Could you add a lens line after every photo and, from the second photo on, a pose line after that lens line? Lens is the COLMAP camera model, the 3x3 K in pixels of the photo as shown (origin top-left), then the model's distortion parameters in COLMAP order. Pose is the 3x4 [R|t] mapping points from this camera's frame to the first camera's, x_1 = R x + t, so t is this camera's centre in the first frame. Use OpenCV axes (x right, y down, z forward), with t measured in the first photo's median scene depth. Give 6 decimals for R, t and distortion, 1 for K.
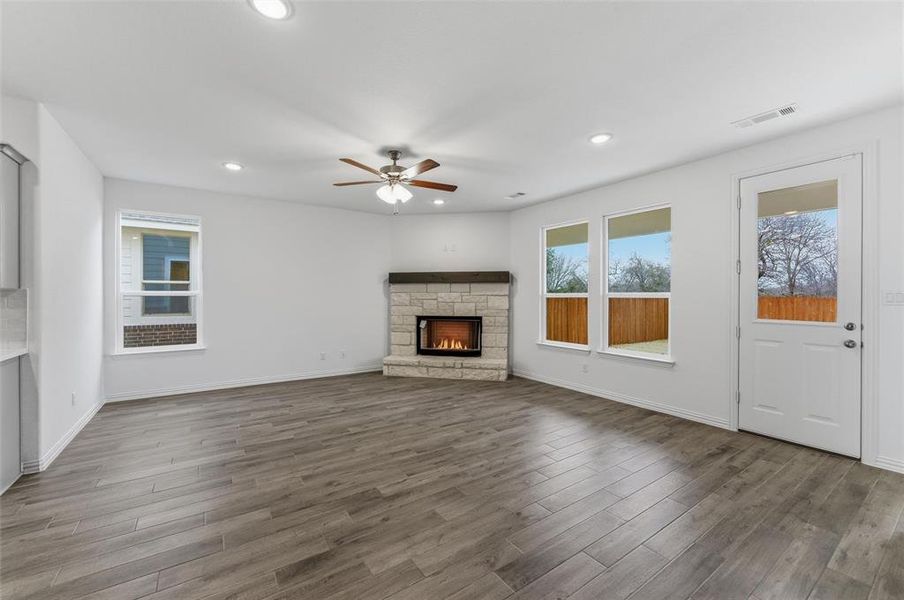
lens RADIAL K [[371.1, 0, 451.7], [0, 371.1, 296.5], [0, 0, 1]] dist [0.001361, -0.000026]
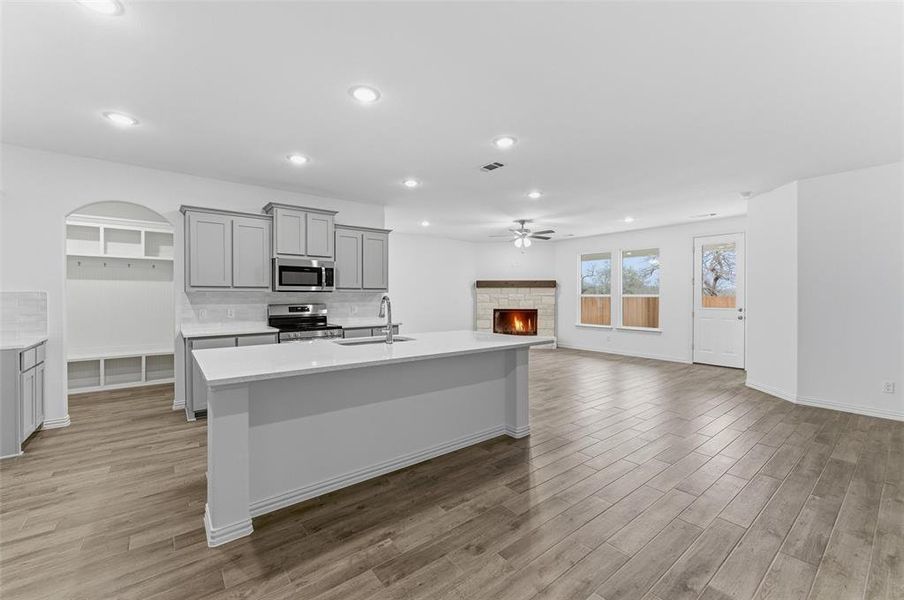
lens RADIAL K [[371.1, 0, 453.1], [0, 371.1, 300.9], [0, 0, 1]] dist [0.001361, -0.000026]
pose [[0.997589, -0.000561, 0.069394, -0.378168], [-0.000207, 0.999939, 0.011067, 0.001975], [-0.069396, -0.011055, 0.997528, -0.522021]]
